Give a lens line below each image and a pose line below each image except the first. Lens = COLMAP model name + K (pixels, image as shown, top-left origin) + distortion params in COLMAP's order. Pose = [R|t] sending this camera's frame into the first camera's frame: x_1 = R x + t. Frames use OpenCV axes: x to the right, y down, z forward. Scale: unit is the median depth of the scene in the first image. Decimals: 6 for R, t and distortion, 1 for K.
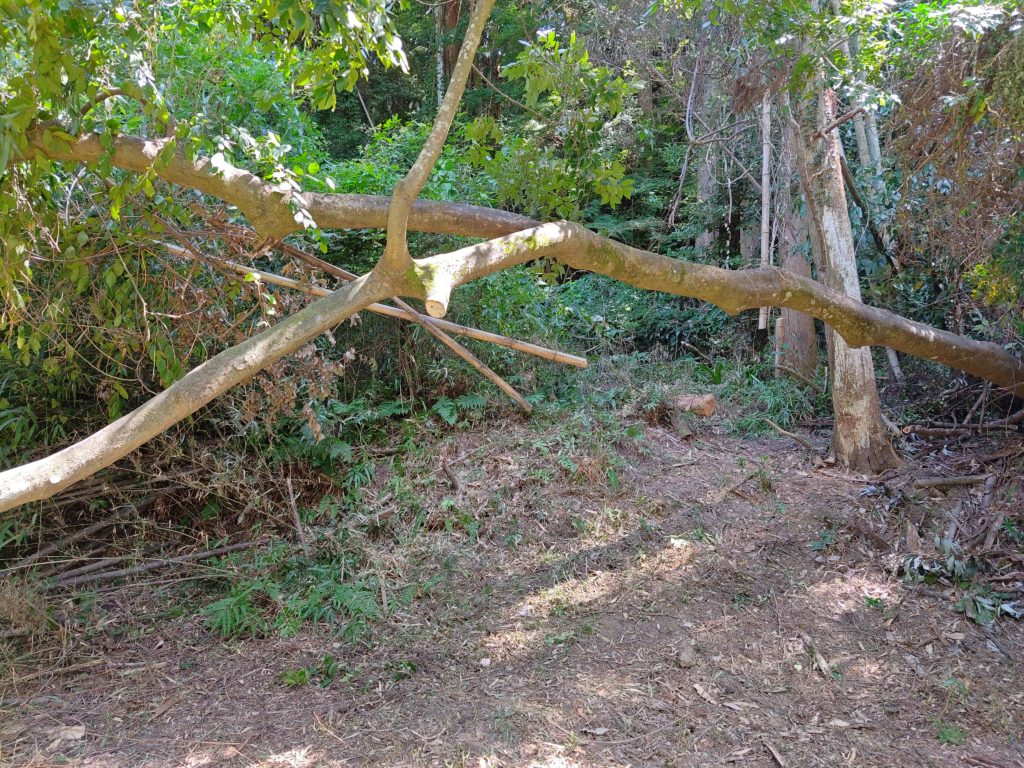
lens RADIAL K [[704.2, 0, 519.1], [0, 704.2, 380.6], [0, 0, 1]] dist [0.006121, 0.000156]
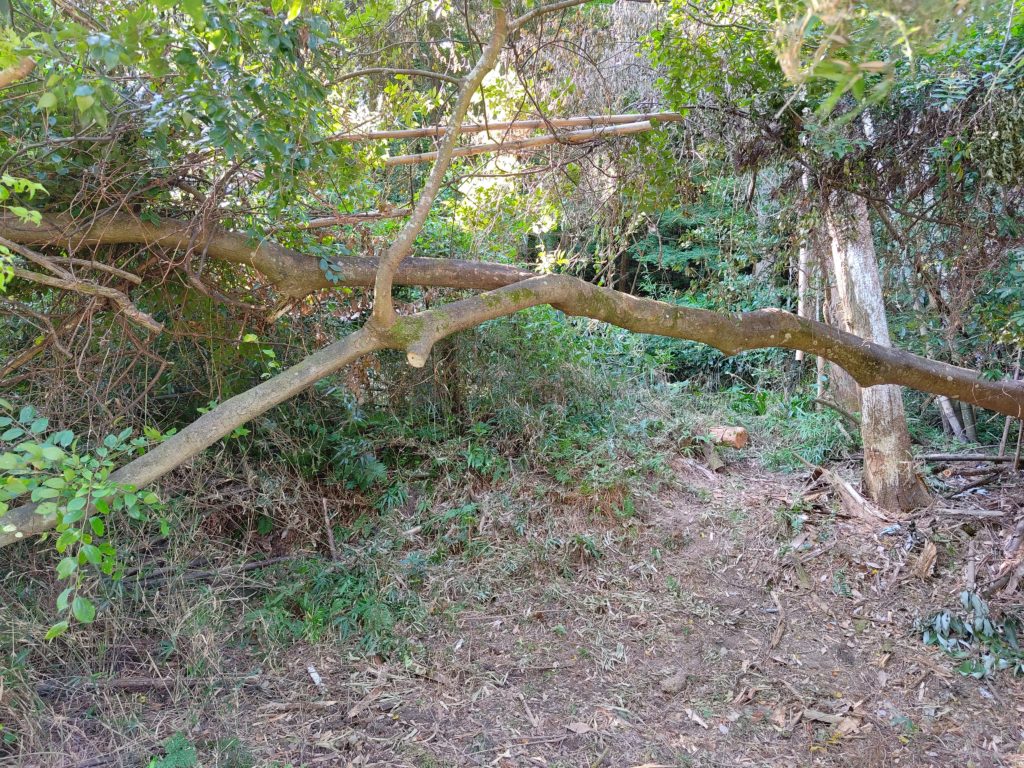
lens RADIAL K [[704.2, 0, 504.3], [0, 704.2, 387.7], [0, 0, 1]] dist [0.006121, 0.000156]
pose [[0.990958, 0.009908, -0.133807, 0.092555], [-0.012312, 0.999777, -0.017148, -0.019820], [0.133607, 0.018640, 0.990859, -0.060941]]
